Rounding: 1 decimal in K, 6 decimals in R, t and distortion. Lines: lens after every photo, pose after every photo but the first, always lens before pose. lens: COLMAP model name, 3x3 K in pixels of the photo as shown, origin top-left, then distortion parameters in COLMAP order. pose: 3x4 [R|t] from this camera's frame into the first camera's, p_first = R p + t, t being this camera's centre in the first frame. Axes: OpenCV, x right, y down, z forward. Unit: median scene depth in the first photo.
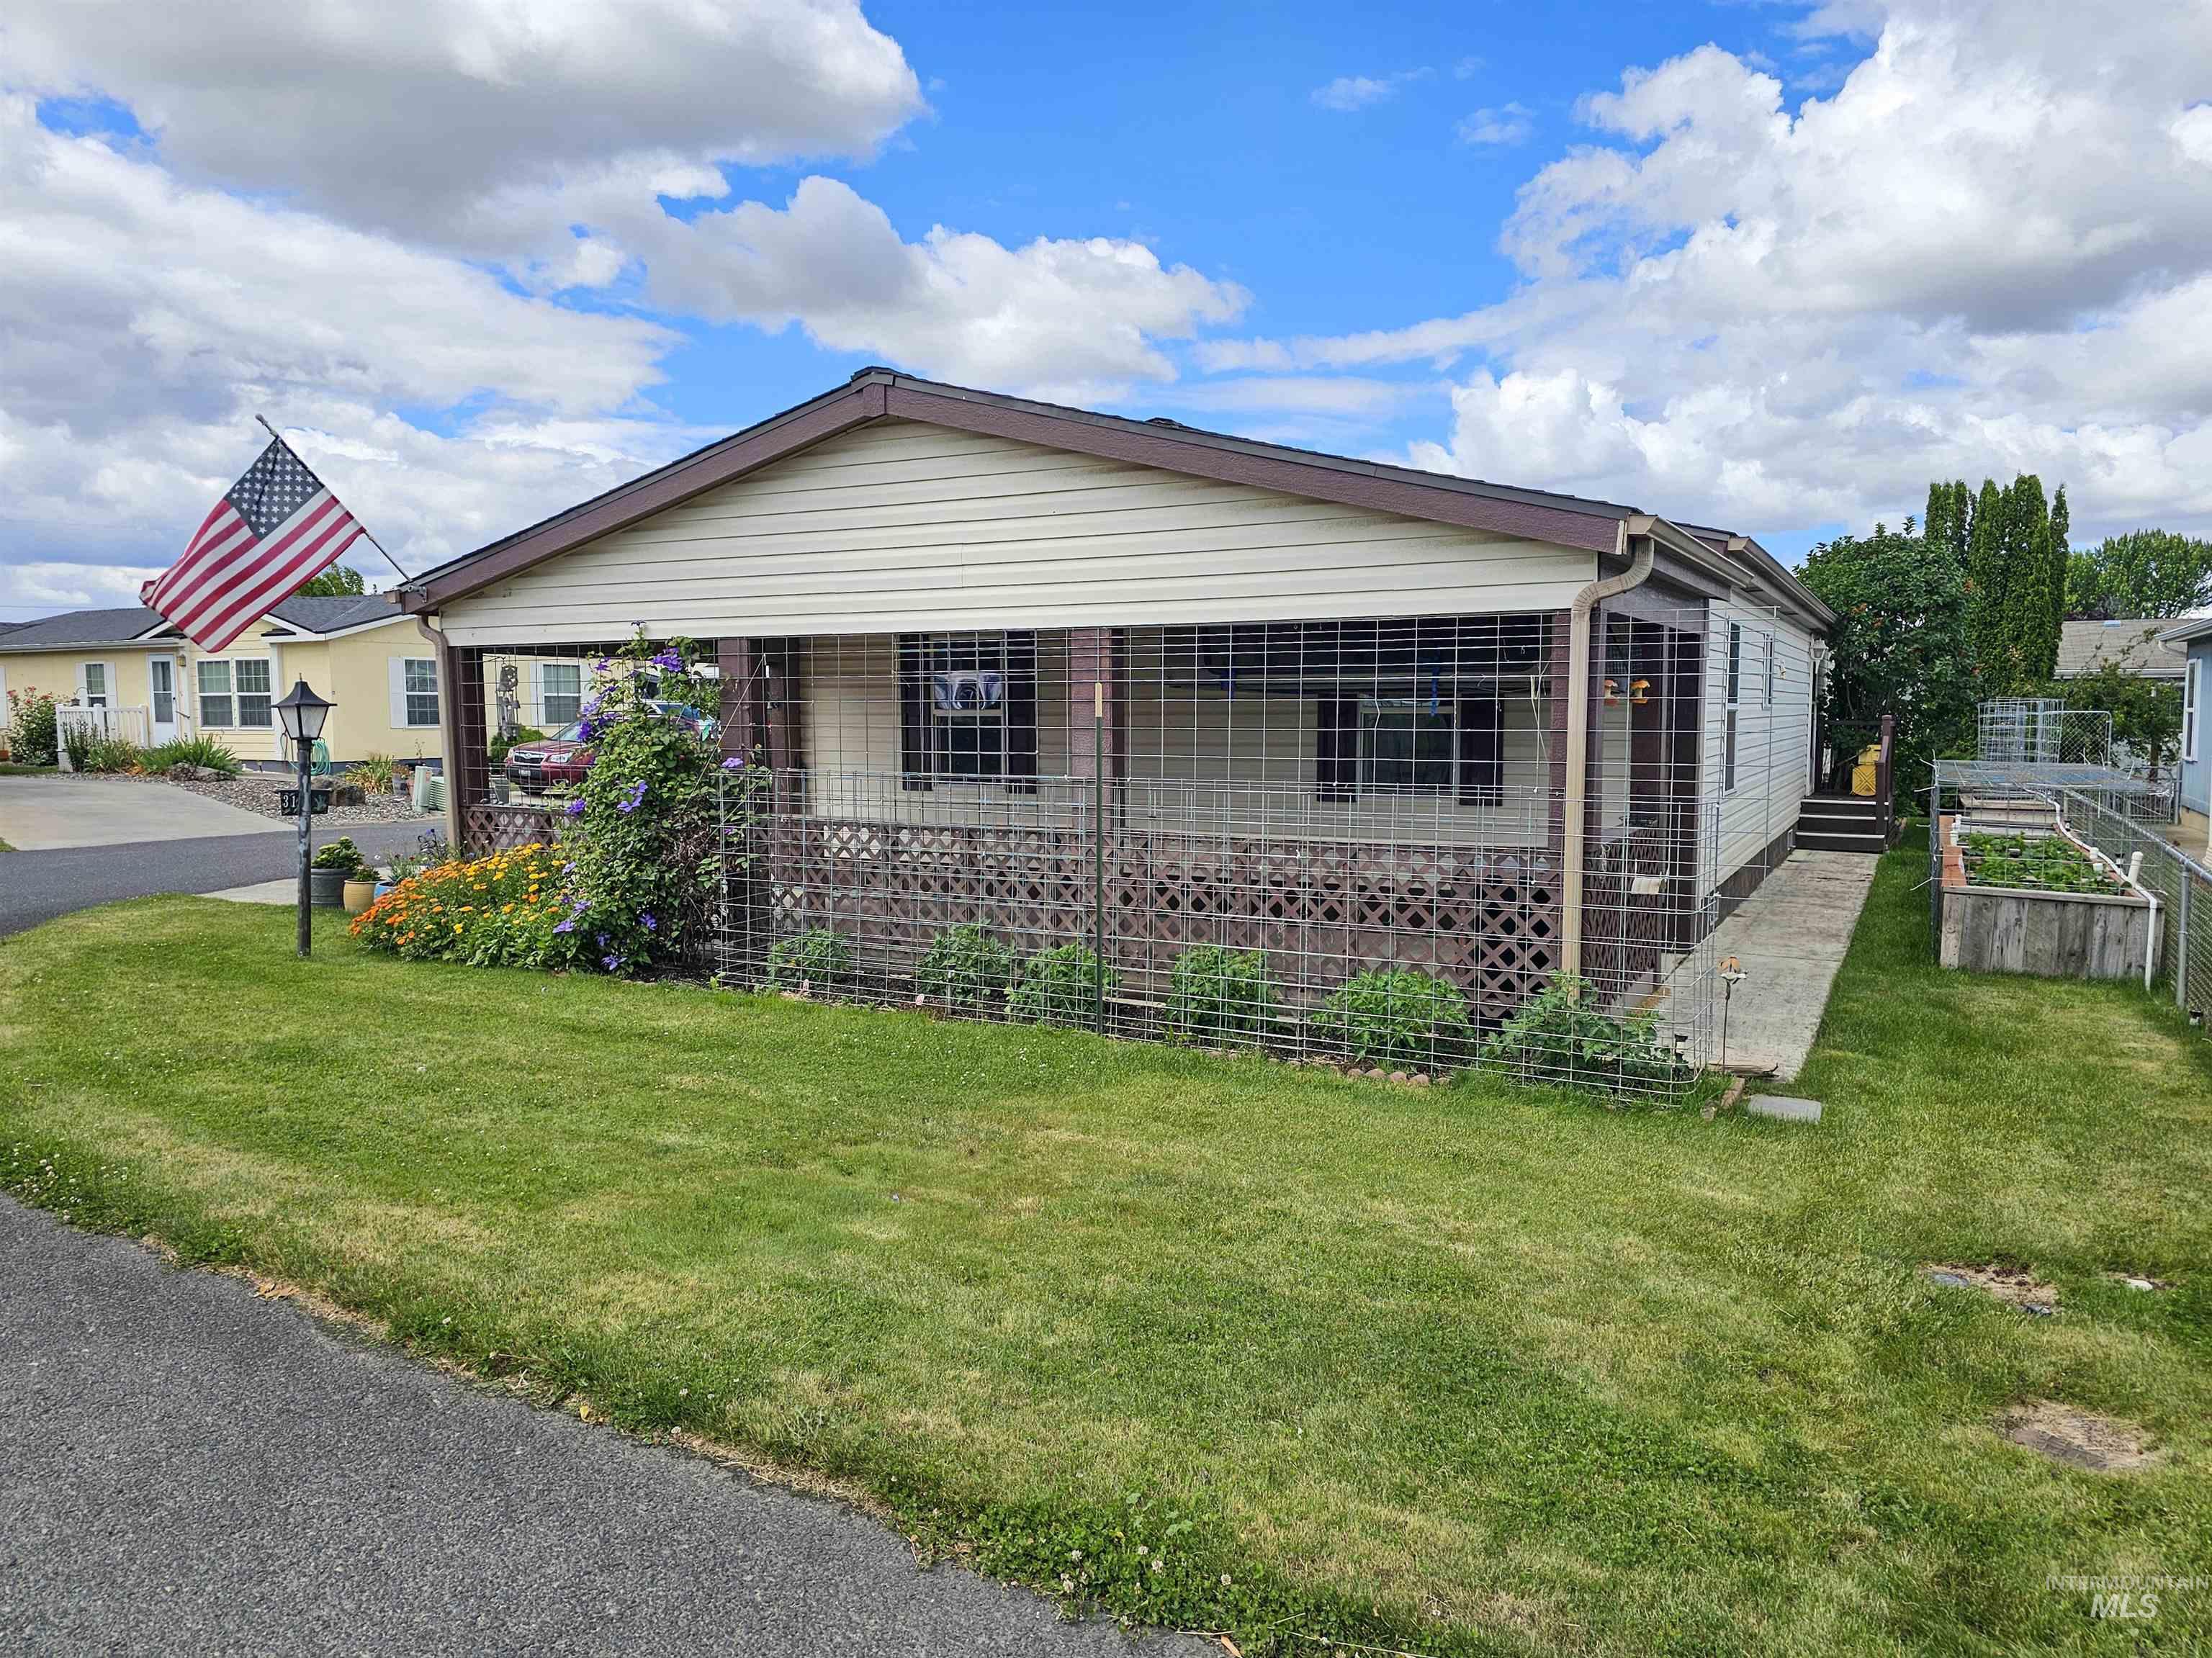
lens RADIAL K [[1464.9, 0, 1085.9], [0, 1464.9, 837.8], [0, 0, 1]] dist [0.054096, -0.047610]
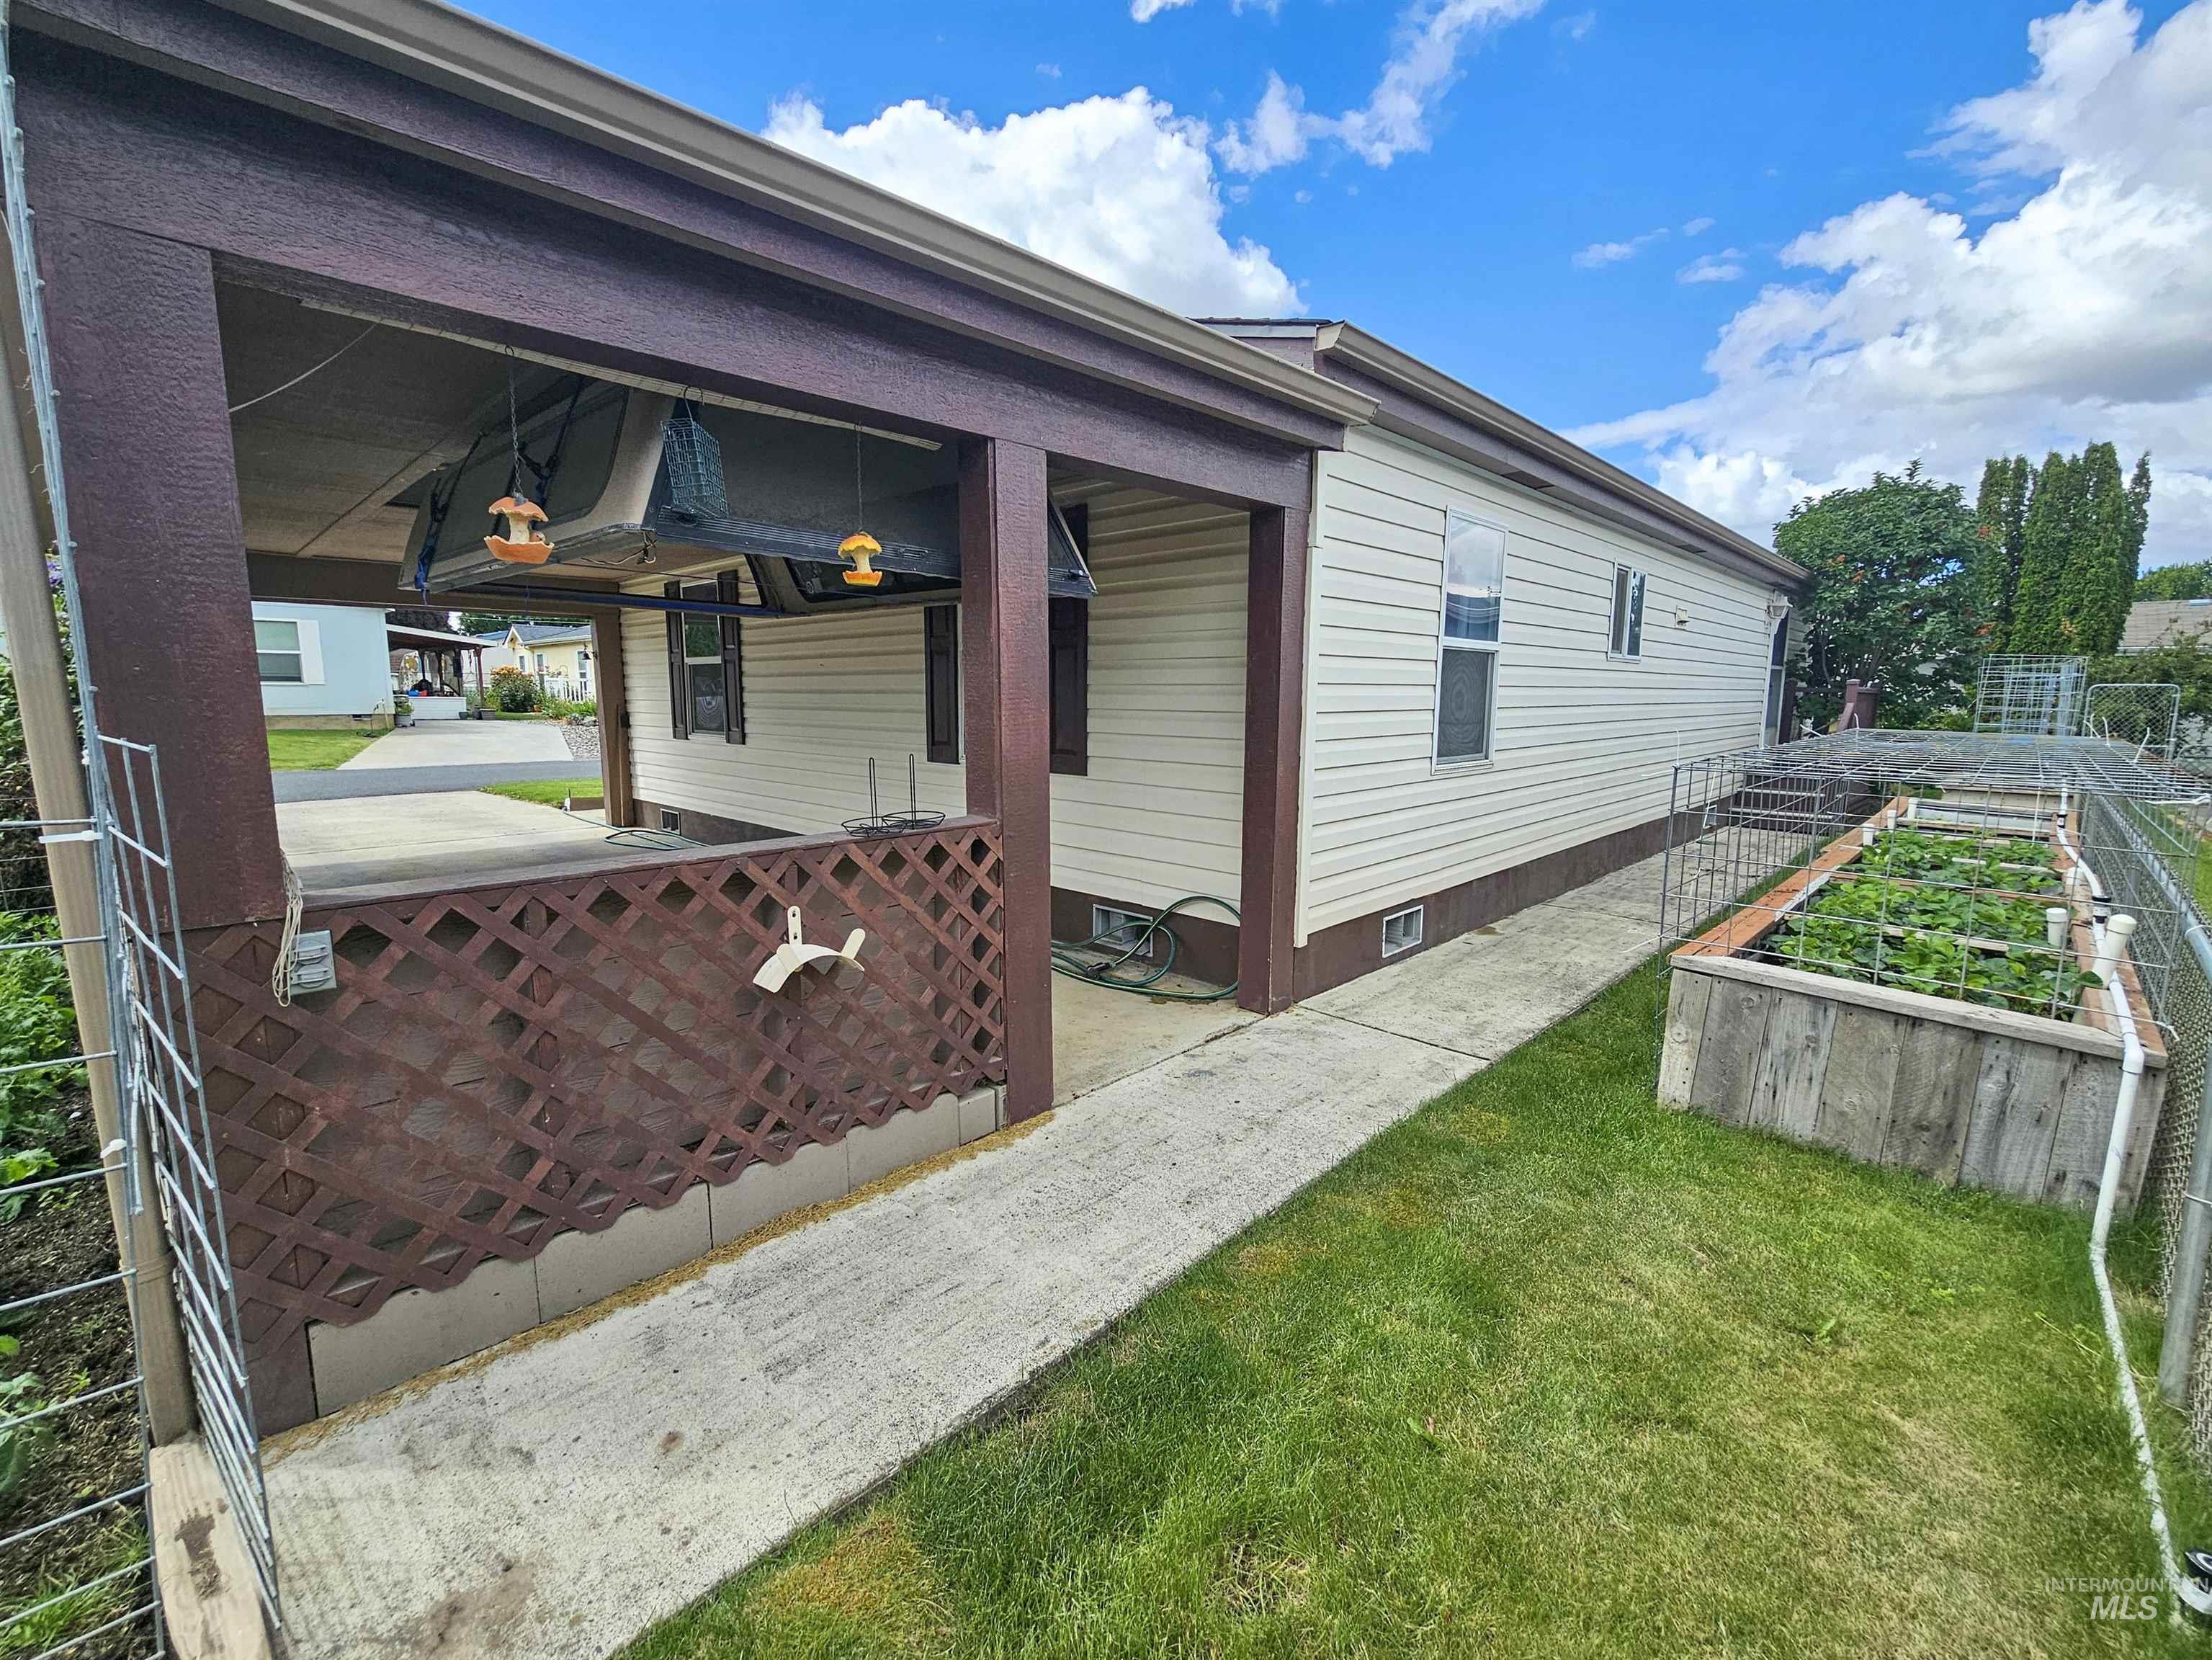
lens RADIAL K [[922.9, 0, 1106.0], [0, 922.9, 830.0], [0, 0, 1]] dist [-0.001204, -0.002658]
pose [[0.963630, 0.044777, -0.263464, 0.255226], [-0.028757, 0.997513, 0.064351, -0.015510], [0.265690, -0.054434, 0.962521, 0.342928]]
